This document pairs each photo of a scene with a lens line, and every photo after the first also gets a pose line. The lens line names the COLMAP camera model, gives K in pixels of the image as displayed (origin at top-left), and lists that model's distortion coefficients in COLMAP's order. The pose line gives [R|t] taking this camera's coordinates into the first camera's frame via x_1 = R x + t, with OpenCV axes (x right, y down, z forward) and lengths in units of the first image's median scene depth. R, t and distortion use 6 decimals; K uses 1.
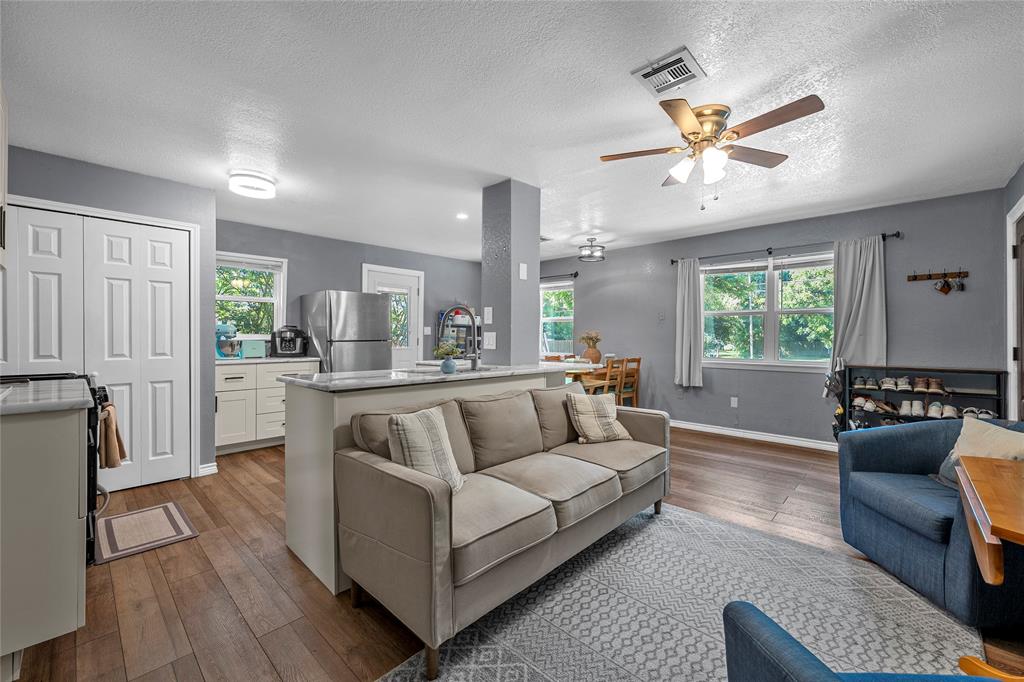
lens RADIAL K [[420.1, 0, 516.0], [0, 420.1, 340.3], [0, 0, 1]] dist [-0.000058, 0.000170]
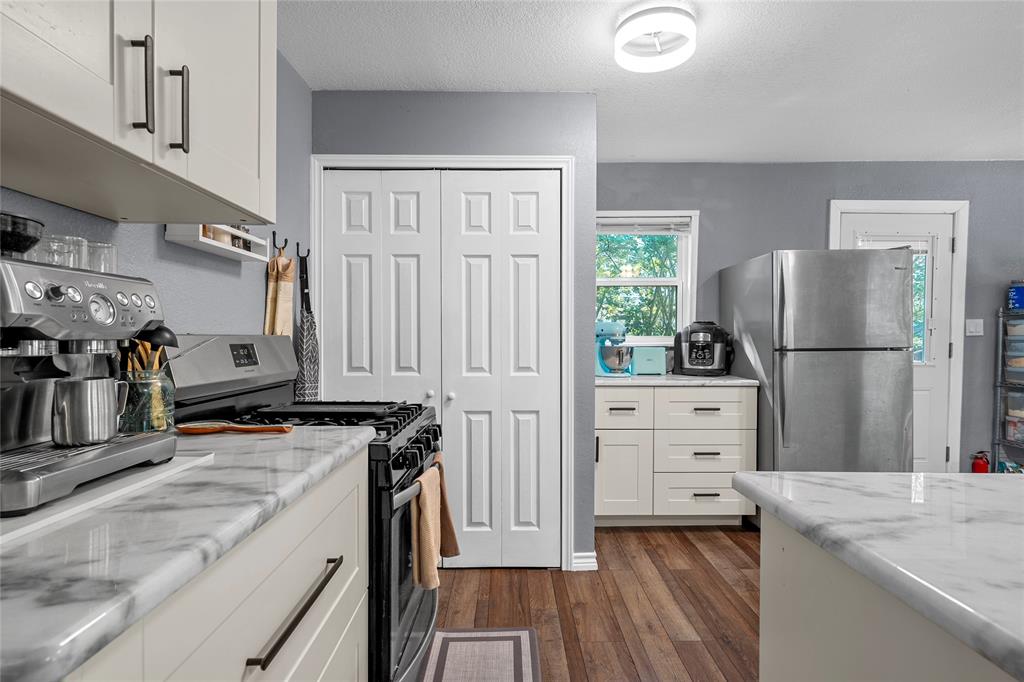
lens RADIAL K [[518.4, 0, 514.0], [0, 518.4, 343.4], [0, 0, 1]] dist [0.004517, 0.000554]
pose [[0.696846, 0.005179, -0.717202, -0.232362], [-0.004193, 0.999986, 0.003147, -0.006478], [0.717208, 0.000814, 0.696859, 0.350201]]
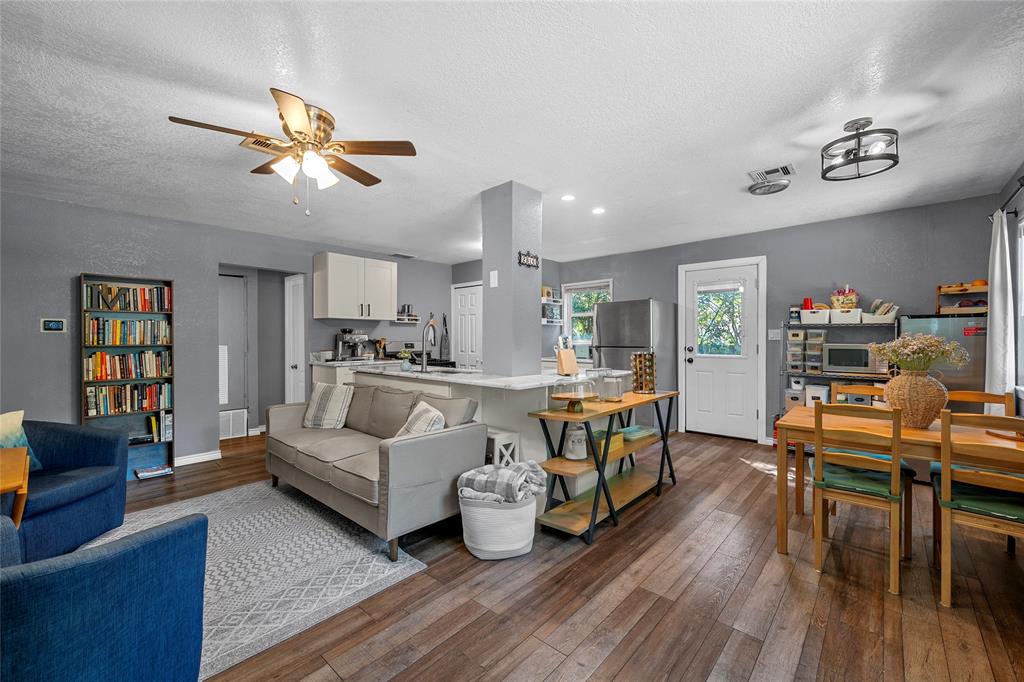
lens RADIAL K [[420.1, 0, 511.2], [0, 420.1, 338.6], [0, 0, 1]] dist [-0.000058, 0.000170]
pose [[0.028964, 0.001281, -0.999580, 0.771232], [-0.005258, 0.999986, 0.001129, -0.021200], [0.999567, 0.005223, 0.028971, 0.786791]]
